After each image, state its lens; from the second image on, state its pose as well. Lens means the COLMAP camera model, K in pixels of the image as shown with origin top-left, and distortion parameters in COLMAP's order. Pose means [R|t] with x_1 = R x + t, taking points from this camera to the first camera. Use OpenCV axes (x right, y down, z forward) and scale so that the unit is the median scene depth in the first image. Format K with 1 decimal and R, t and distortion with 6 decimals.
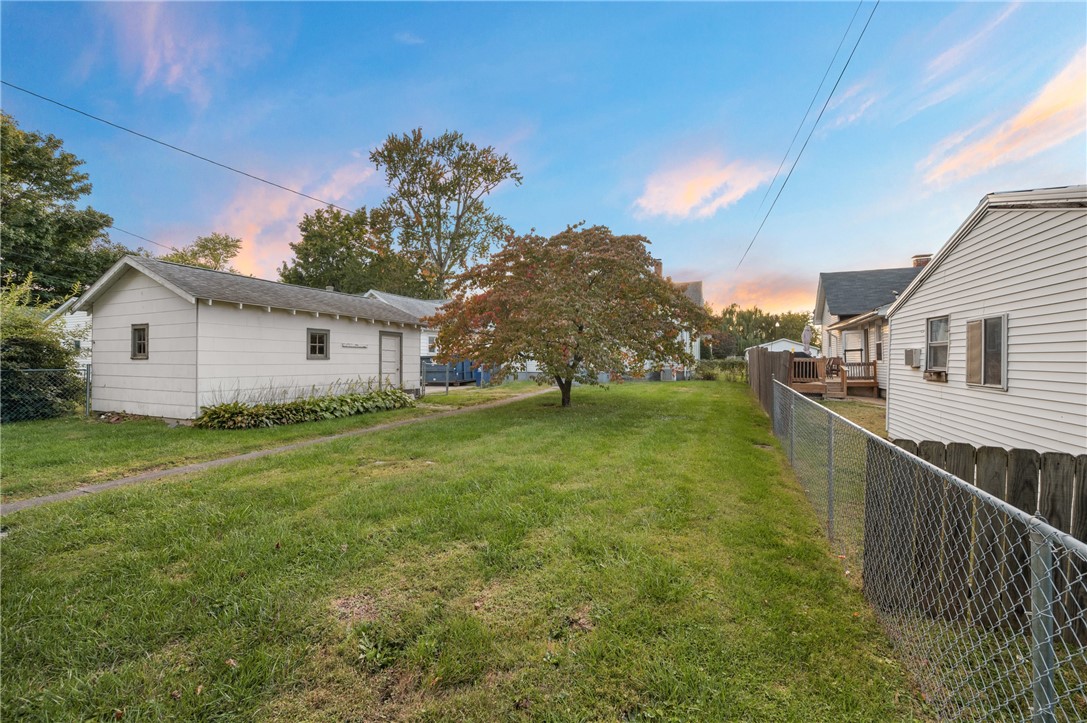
lens RADIAL K [[432.6, 0, 545.4], [0, 432.6, 357.1], [0, 0, 1]] dist [-0.001014, 0.000170]
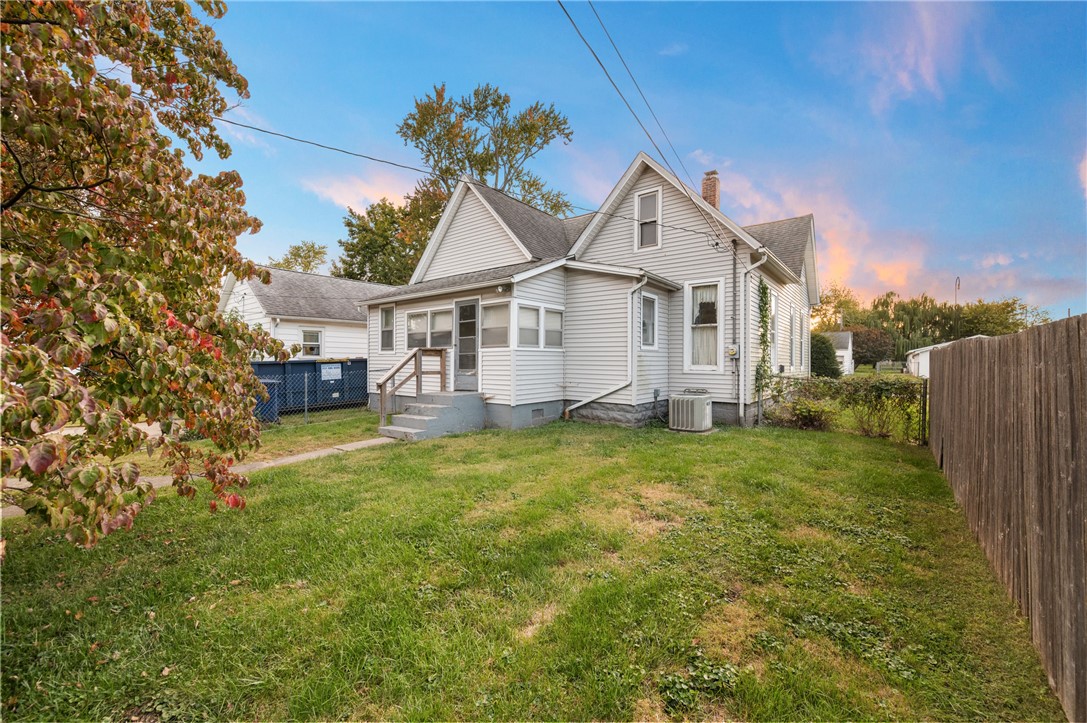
lens RADIAL K [[432.6, 0, 541.2], [0, 432.6, 361.7], [0, 0, 1]] dist [-0.001014, 0.000170]
pose [[0.964282, 0.005618, -0.264817, 0.095359], [-0.004604, 0.999979, 0.004450, -0.003554], [0.264837, -0.003072, 0.964288, 0.213877]]
